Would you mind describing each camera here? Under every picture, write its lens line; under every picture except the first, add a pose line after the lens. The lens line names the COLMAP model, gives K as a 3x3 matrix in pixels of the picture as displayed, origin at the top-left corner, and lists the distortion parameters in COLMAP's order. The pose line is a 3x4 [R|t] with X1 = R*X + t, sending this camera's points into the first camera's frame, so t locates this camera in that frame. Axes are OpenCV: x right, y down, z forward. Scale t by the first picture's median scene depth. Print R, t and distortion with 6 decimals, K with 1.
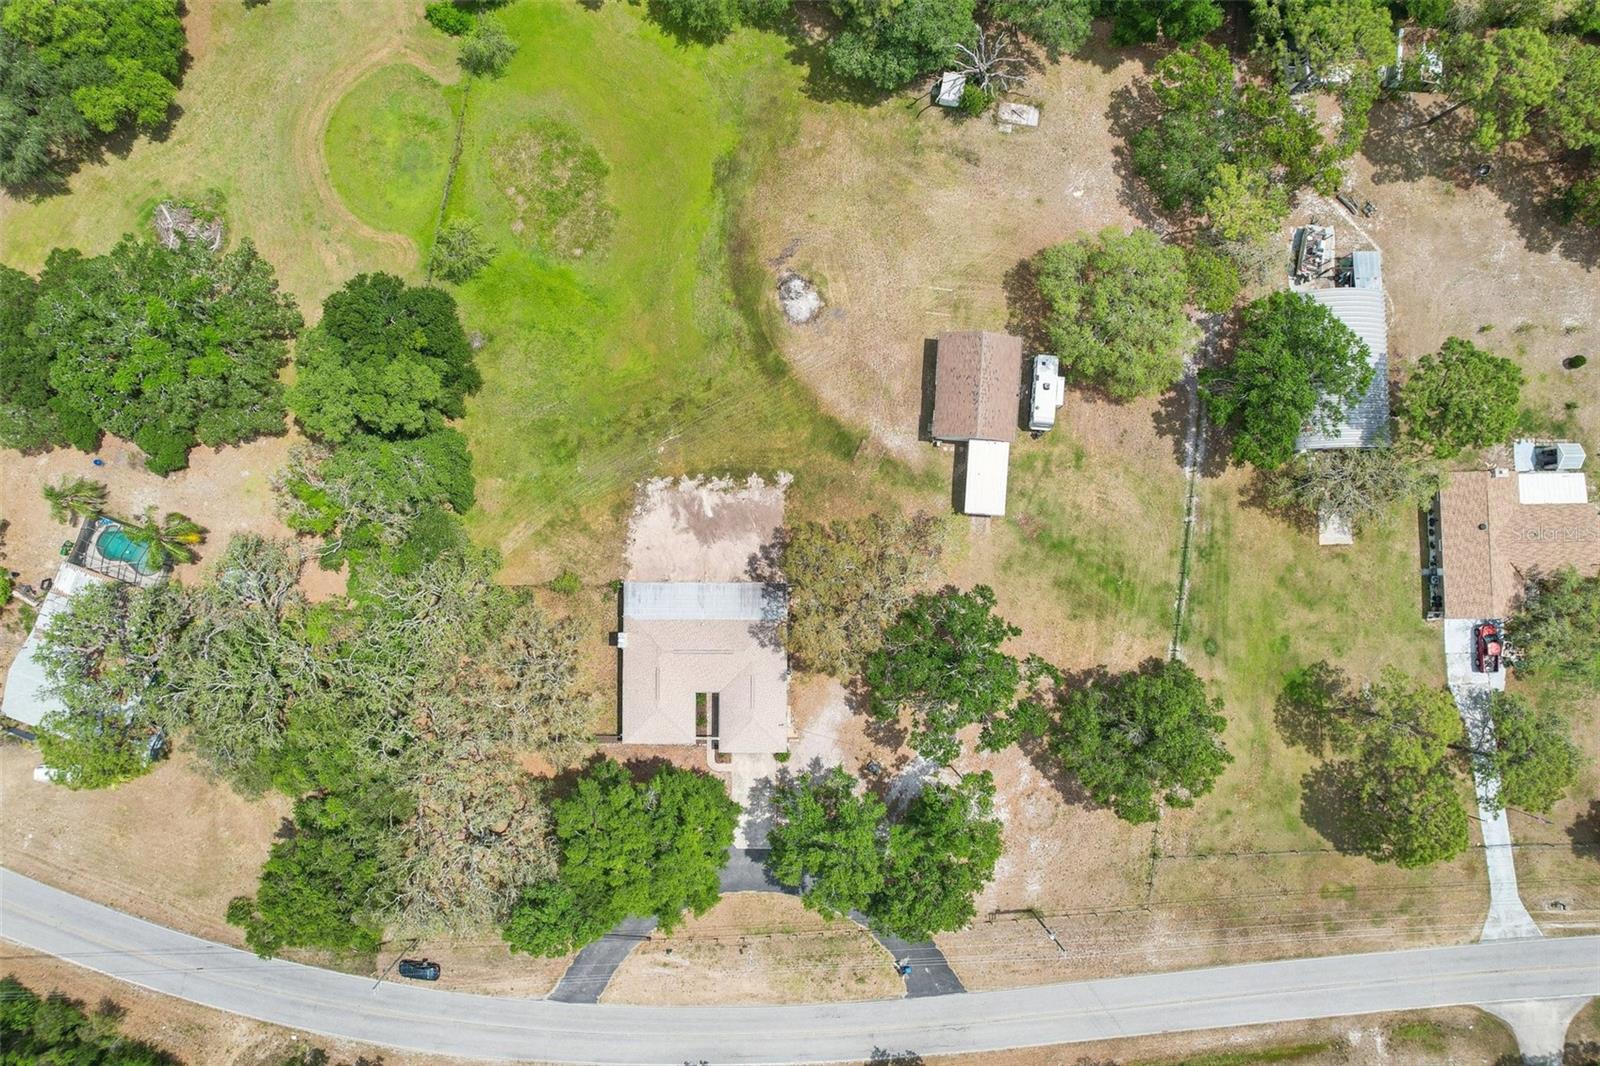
lens RADIAL K [[1057.8, 0, 791.9], [0, 1057.8, 523.8], [0, 0, 1]] dist [-0.083850, 0.074710]
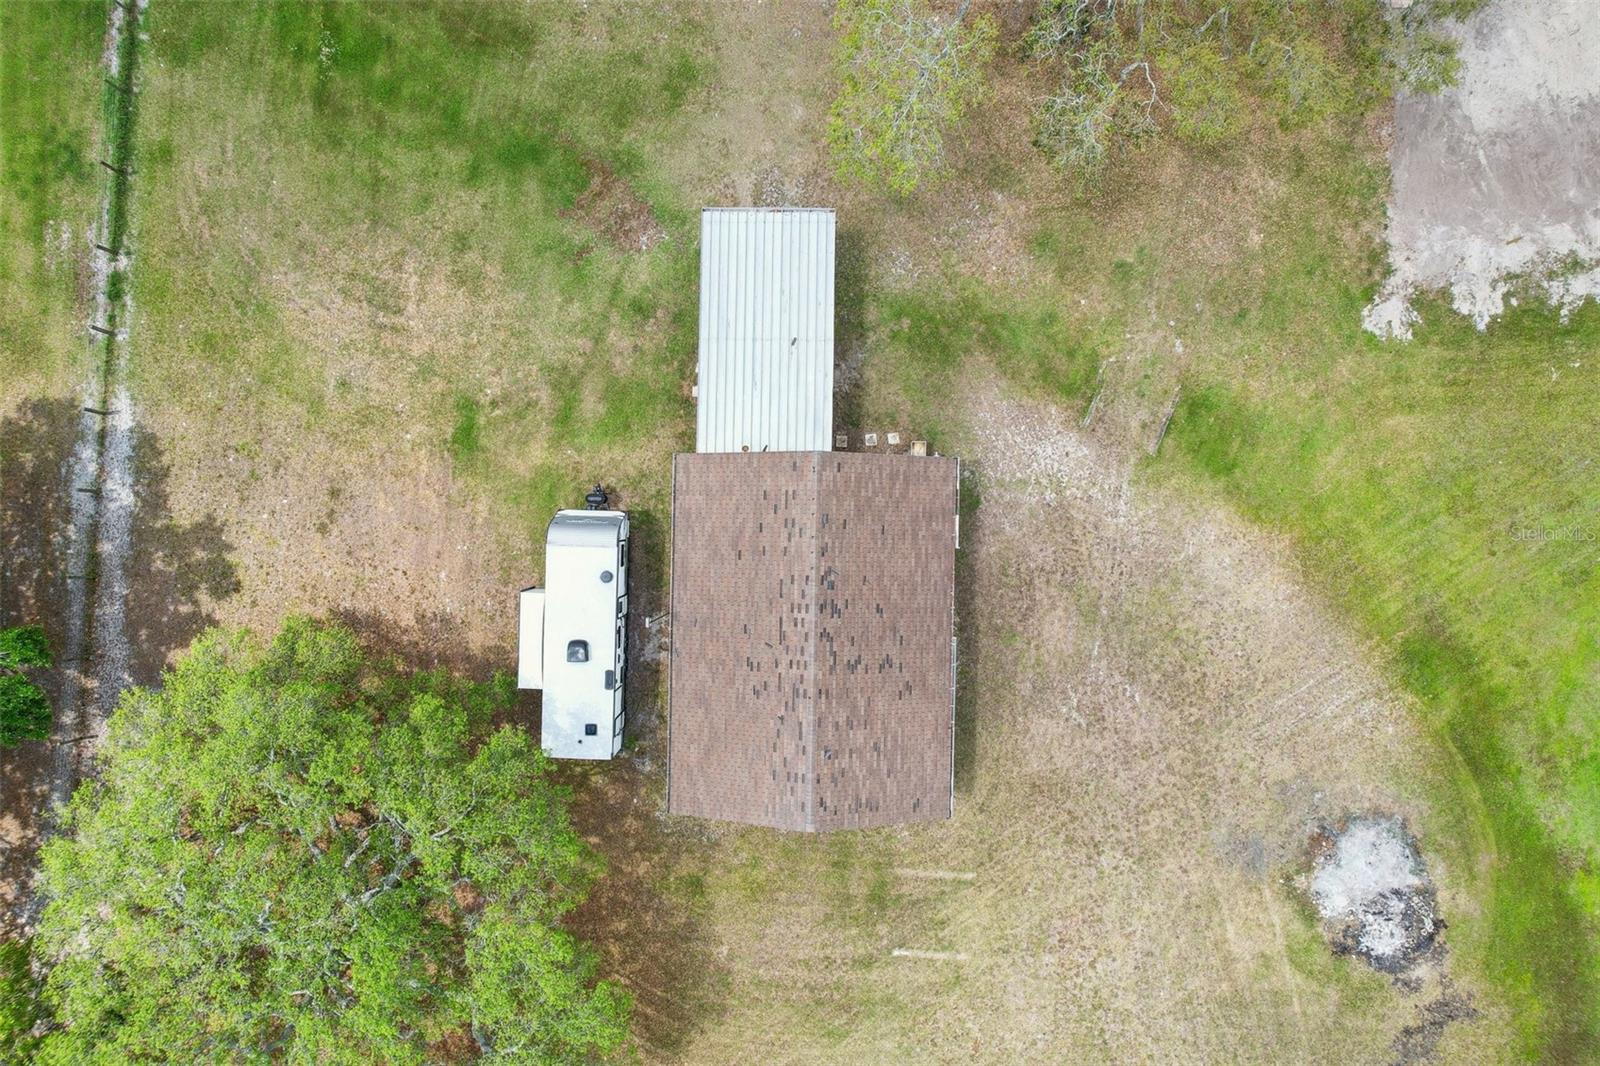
lens RADIAL K [[1057.8, 0, 791.9], [0, 1057.8, 523.8], [0, 0, 1]] dist [-0.083850, 0.074710]
pose [[-0.997991, 0.060785, 0.017891, 0.172600], [-0.059330, -0.995568, 0.072963, -0.118311], [0.022247, 0.071755, 0.997174, 0.695856]]
